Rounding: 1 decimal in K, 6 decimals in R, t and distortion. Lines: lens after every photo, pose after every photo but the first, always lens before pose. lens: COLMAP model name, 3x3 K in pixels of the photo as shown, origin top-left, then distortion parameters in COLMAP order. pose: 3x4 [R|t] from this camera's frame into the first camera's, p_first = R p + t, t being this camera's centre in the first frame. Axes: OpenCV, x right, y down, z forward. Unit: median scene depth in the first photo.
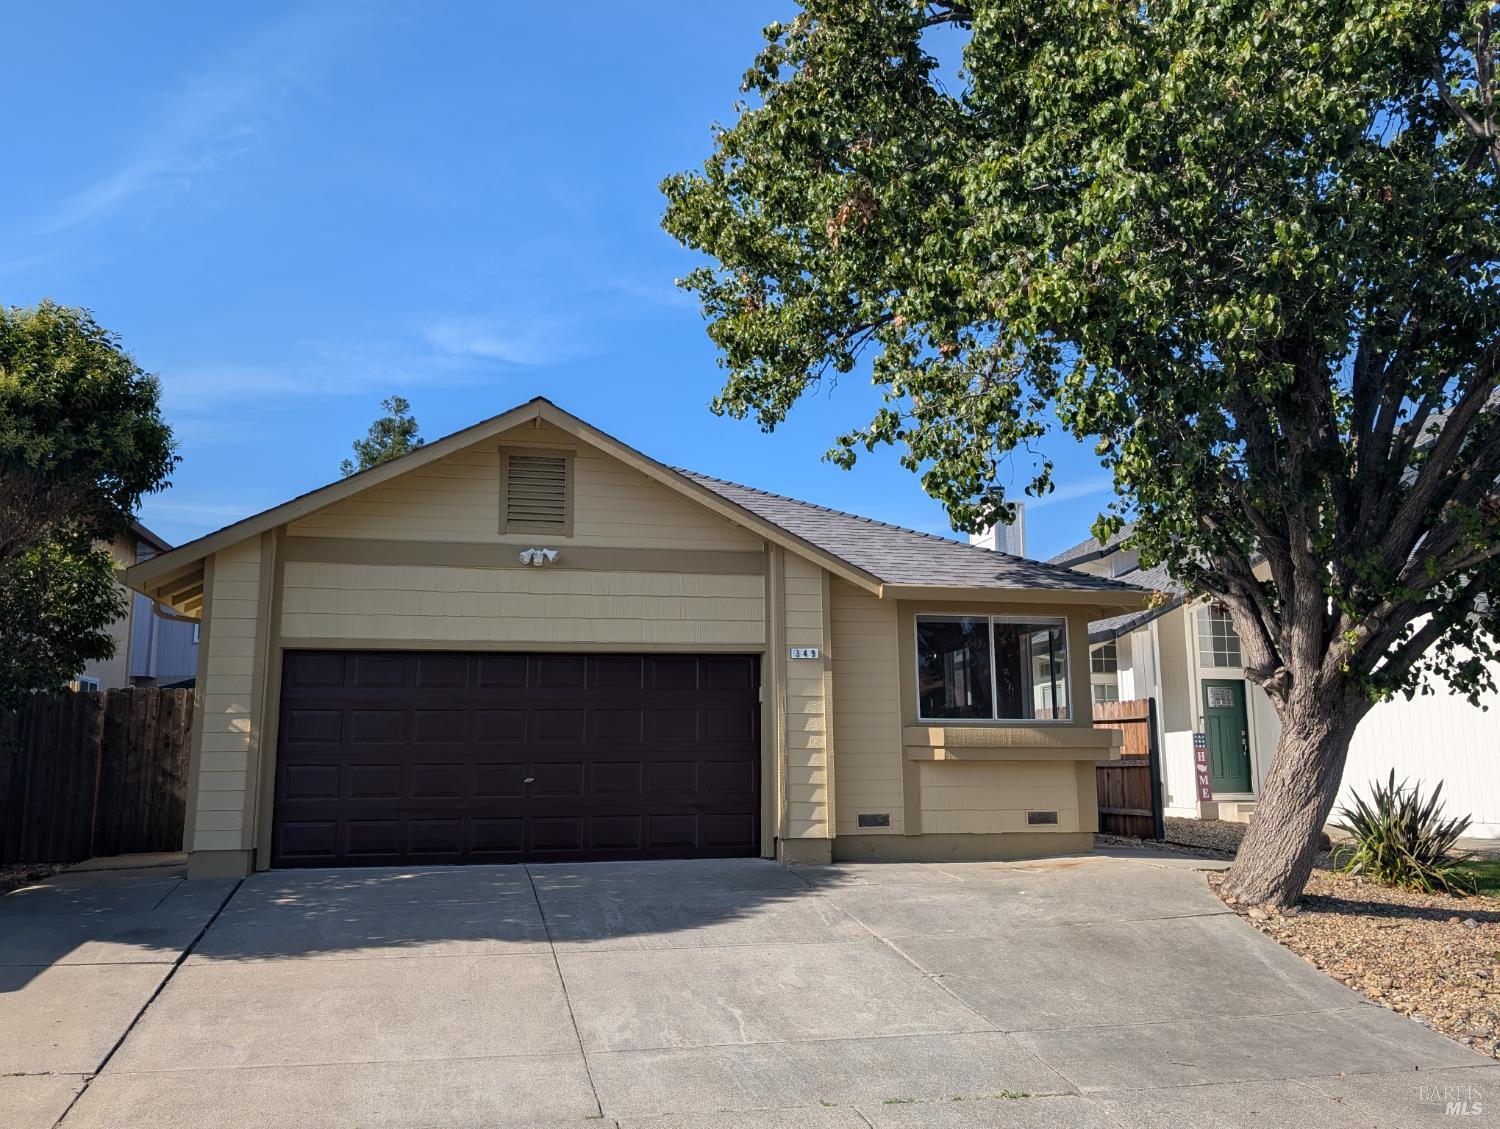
lens RADIAL K [[1128.0, 0, 750.0], [0, 1128.0, 564.5], [0, 0, 1]] dist [0.006693, 0.000685]
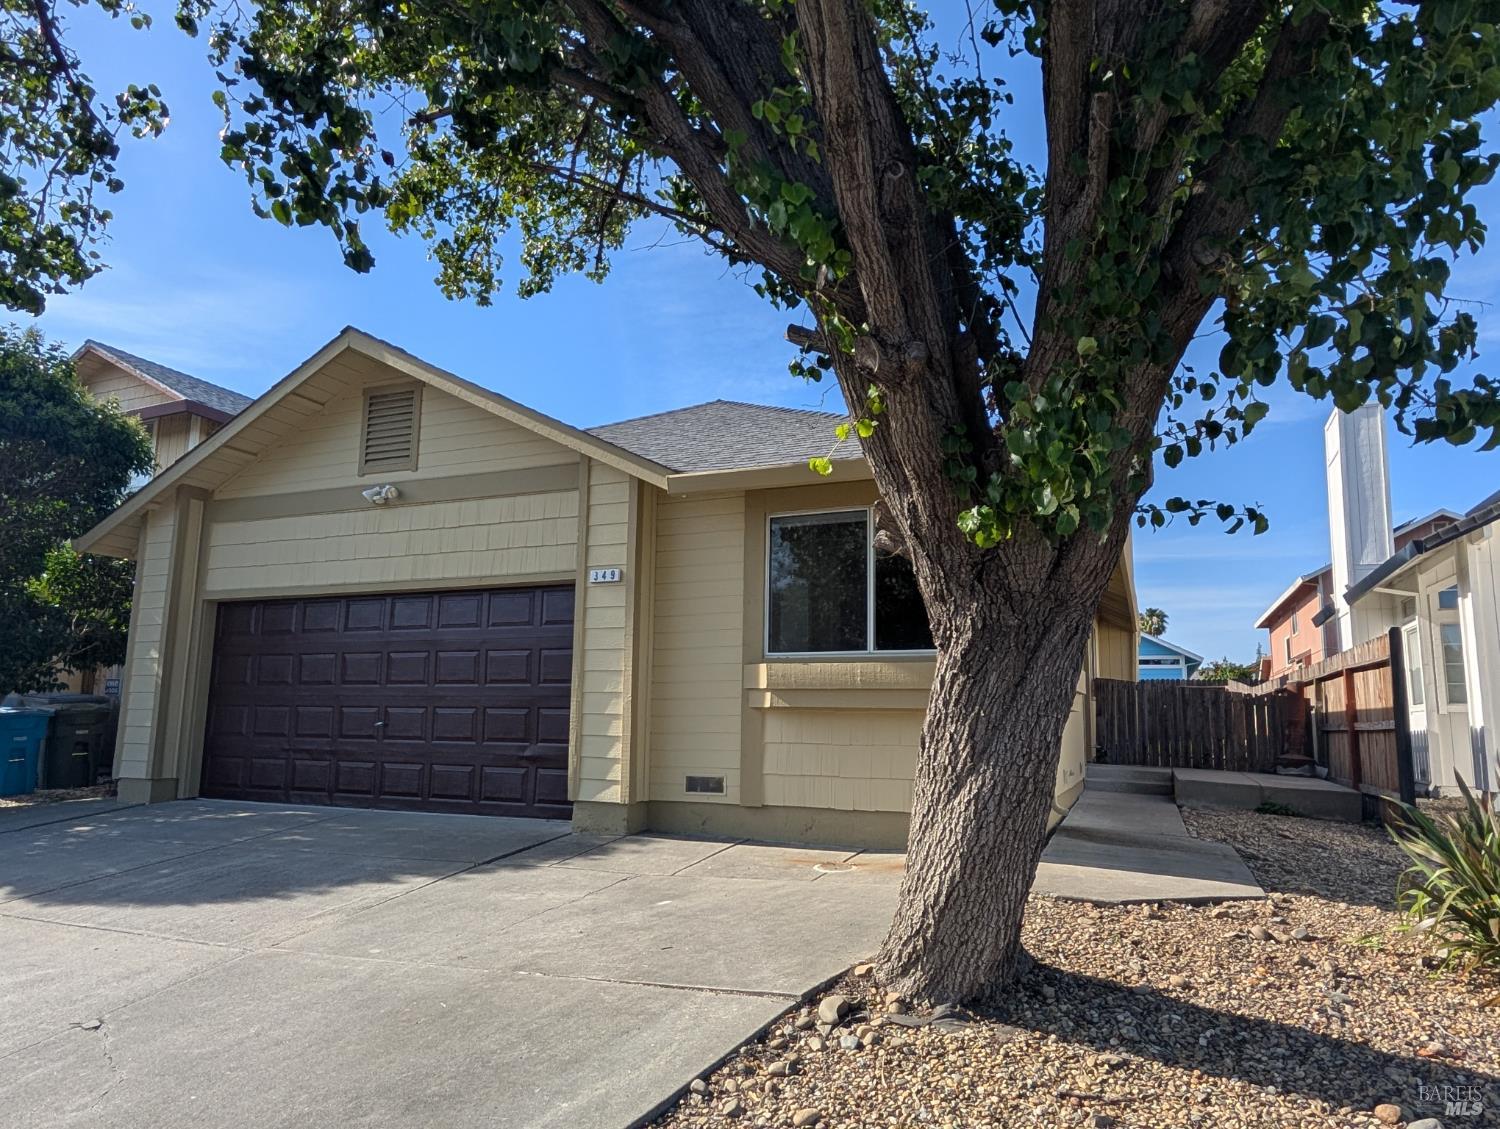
lens RADIAL K [[915.7, 0, 751.2], [0, 915.7, 579.1], [0, 0, 1]] dist [0.002345, -0.000226]
pose [[0.849786, -0.066849, -0.522872, 0.482336], [0.074955, 0.997171, -0.005670, 0.092609], [0.521772, -0.034373, 0.852393, 0.488636]]
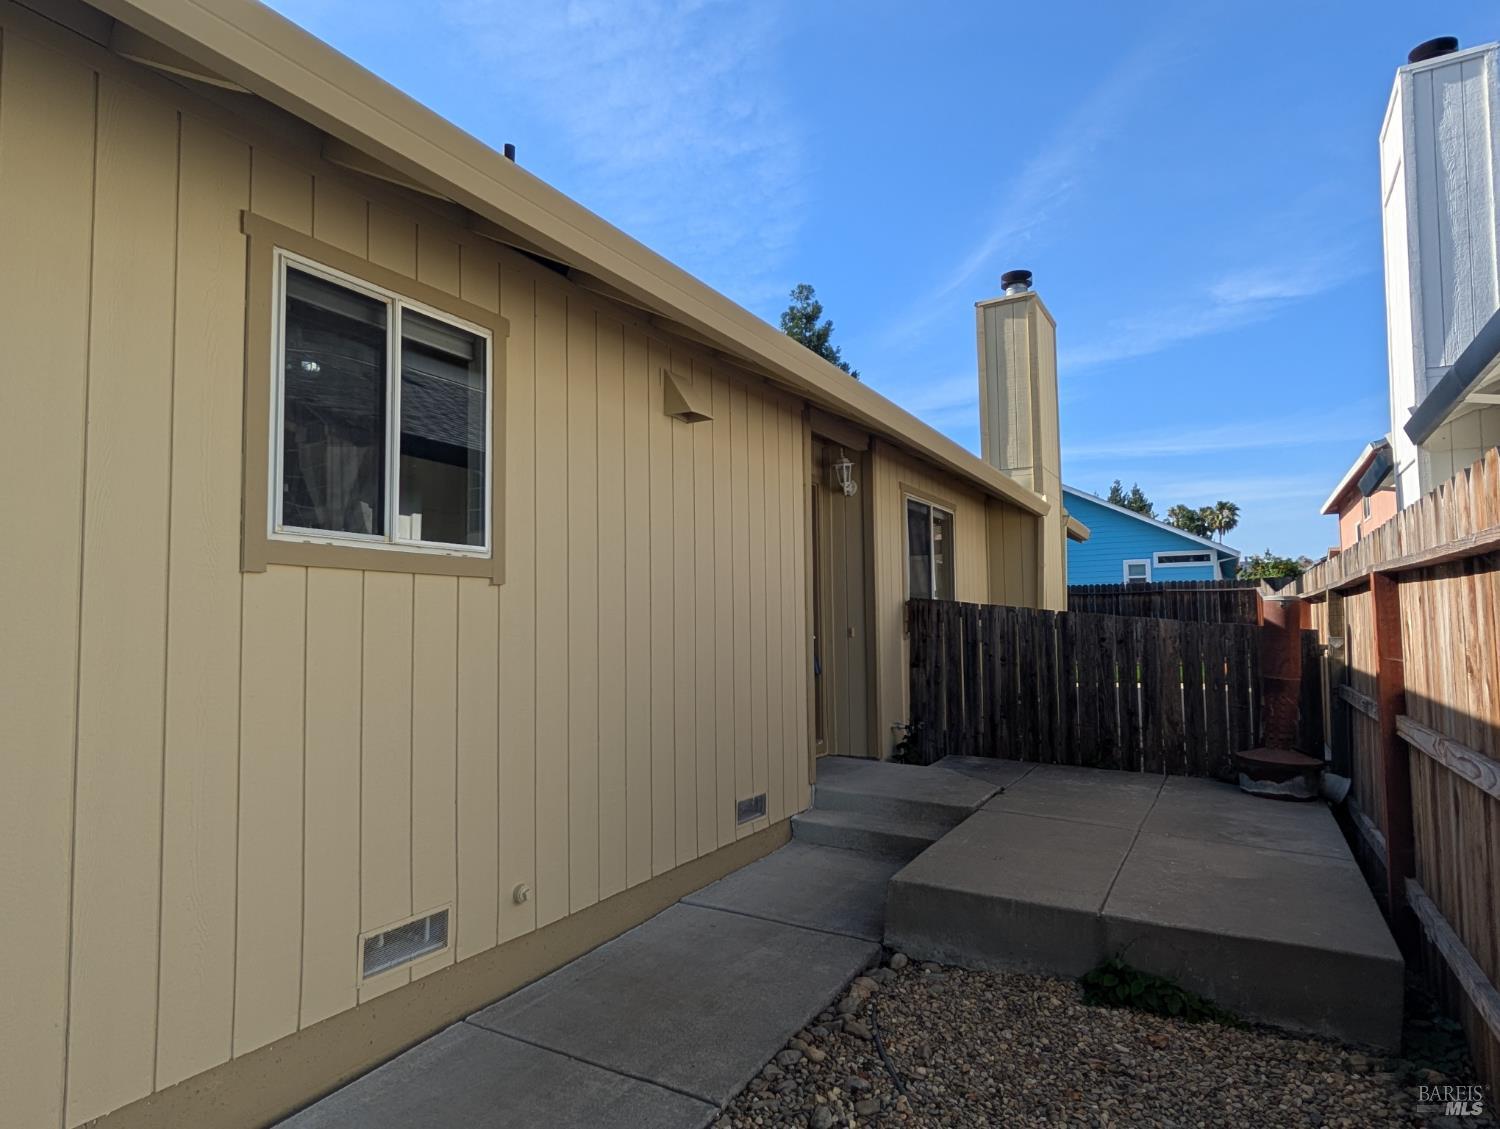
lens RADIAL K [[849.0, 0, 750.0], [0, 849.0, 564.5], [0, 0, 1]] dist [0.000352, 0.000134]
pose [[0.785823, -0.054647, -0.616032, 0.515322], [0.119451, 0.990744, 0.064487, 0.173164], [0.606806, -0.124260, 0.785077, 1.212752]]
